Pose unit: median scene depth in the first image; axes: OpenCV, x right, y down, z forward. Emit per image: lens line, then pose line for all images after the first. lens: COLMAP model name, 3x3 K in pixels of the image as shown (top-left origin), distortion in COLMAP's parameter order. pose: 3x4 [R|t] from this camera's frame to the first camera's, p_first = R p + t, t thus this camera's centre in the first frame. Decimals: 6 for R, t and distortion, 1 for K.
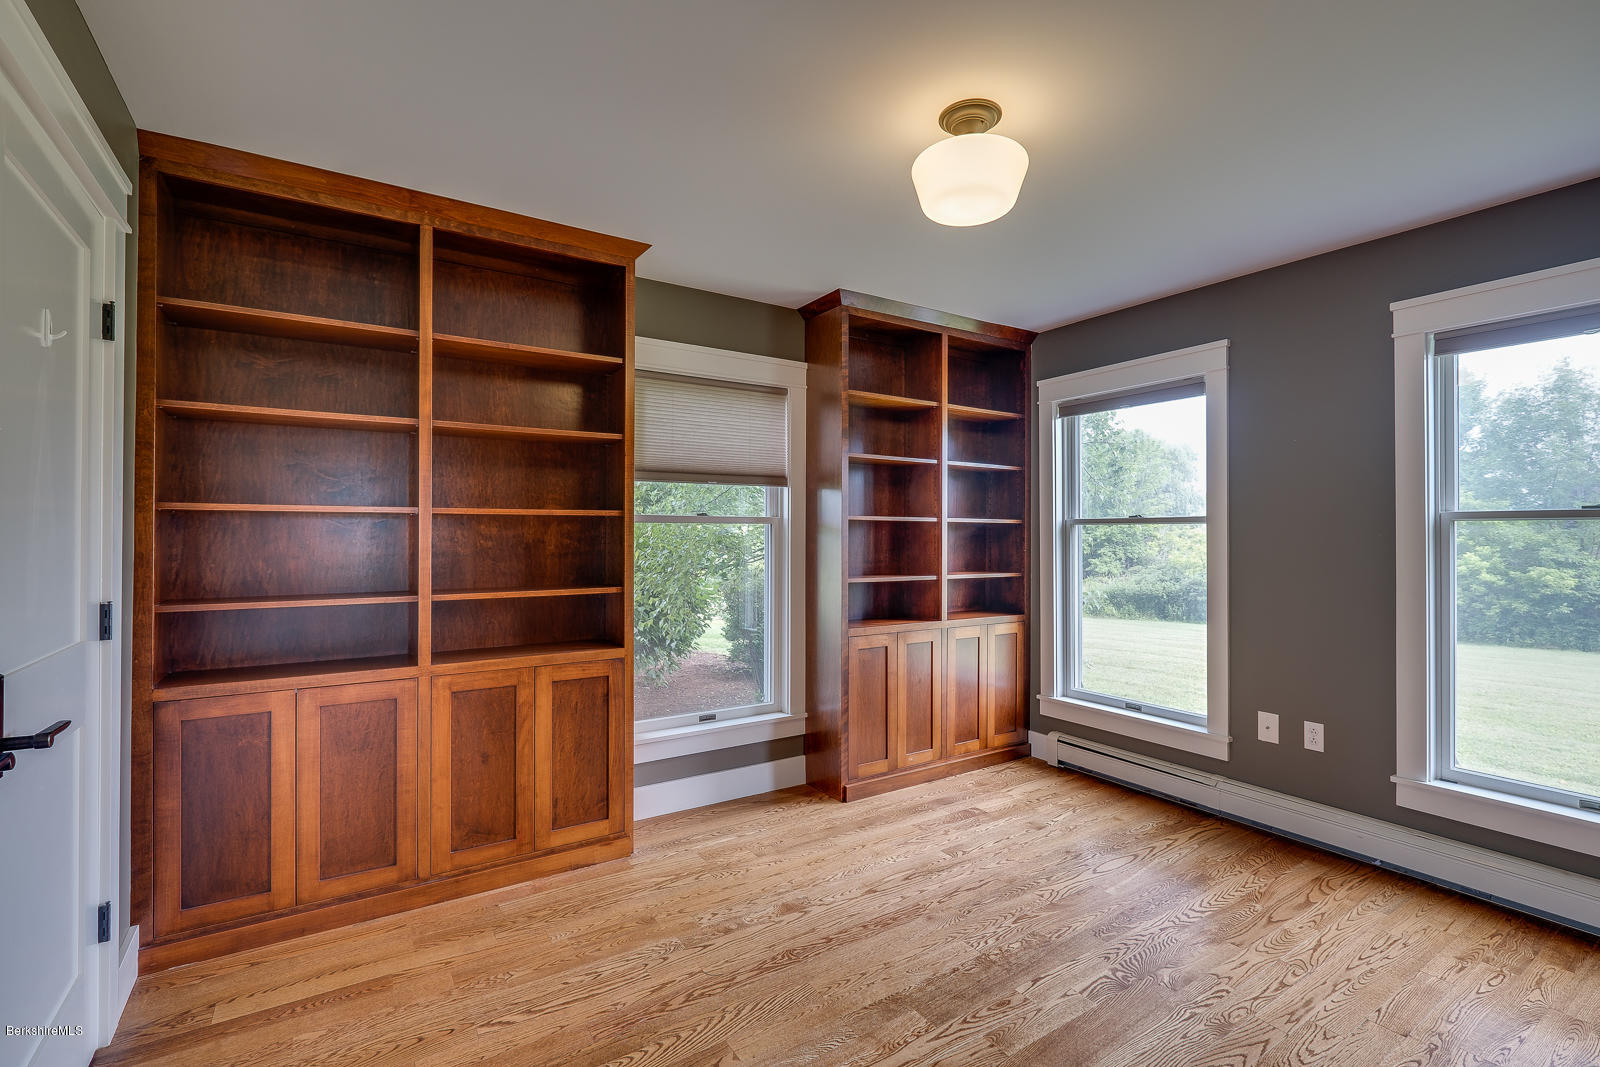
lens RADIAL K [[716.6, 0, 803.1], [0, 716.6, 524.4], [0, 0, 1]] dist [0.000196, -0.000350]
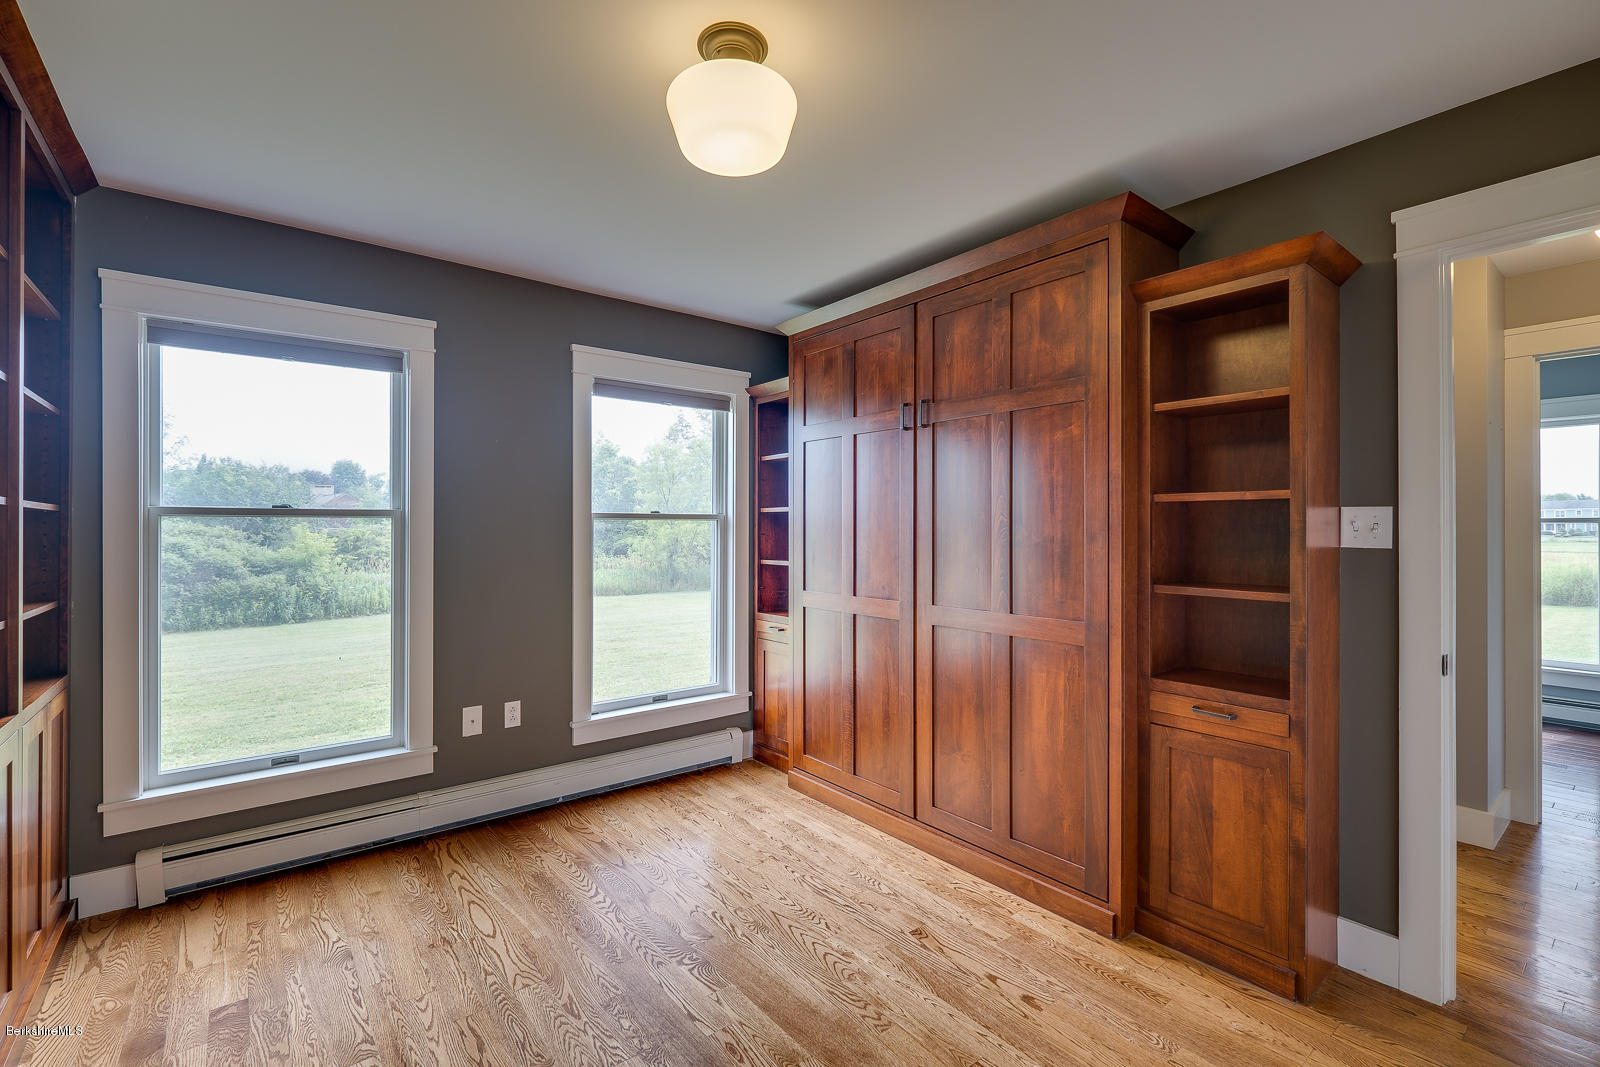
lens RADIAL K [[716.6, 0, 803.1], [0, 716.6, 524.4], [0, 0, 1]] dist [0.000196, -0.000350]
pose [[-0.091260, 0.004498, 0.995817, -0.387476], [-0.010947, 0.999925, -0.005520, 0.006439], [-0.995767, -0.011405, -0.091204, 0.611891]]
